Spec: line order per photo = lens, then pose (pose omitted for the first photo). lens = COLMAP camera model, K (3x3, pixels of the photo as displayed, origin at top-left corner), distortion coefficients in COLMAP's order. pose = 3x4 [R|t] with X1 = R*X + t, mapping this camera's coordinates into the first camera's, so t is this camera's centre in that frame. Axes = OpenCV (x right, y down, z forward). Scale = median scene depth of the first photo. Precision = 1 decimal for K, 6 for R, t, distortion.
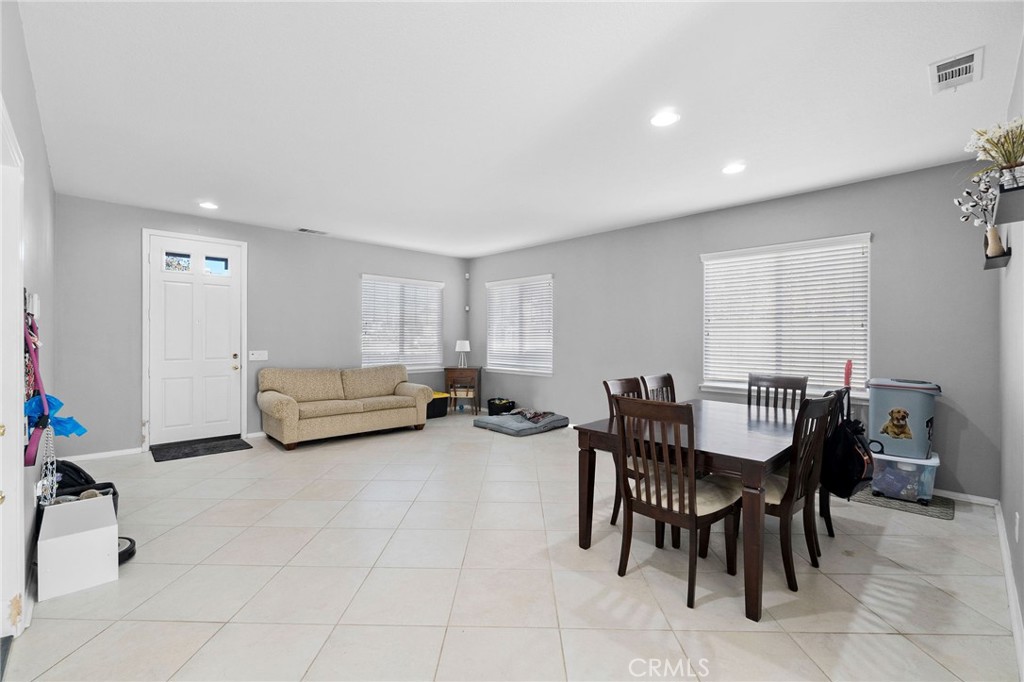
lens RADIAL K [[445.1, 0, 512.0], [0, 445.1, 341.0], [0, 0, 1]] dist [0.009170, -0.000510]
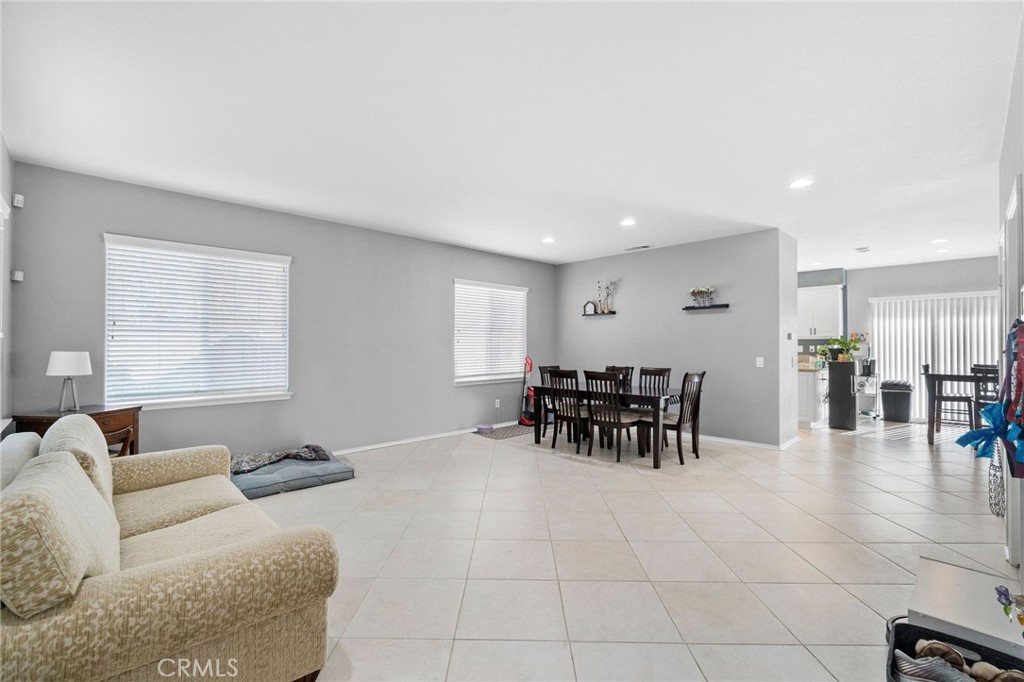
lens RADIAL K [[445.1, 0, 512.0], [0, 445.1, 341.0], [0, 0, 1]] dist [0.009170, -0.000510]
pose [[-0.004611, 0.005504, 0.999974, -0.844517], [0.008134, 0.999952, -0.005467, -0.008846], [-0.999956, 0.008108, -0.004655, 0.845925]]
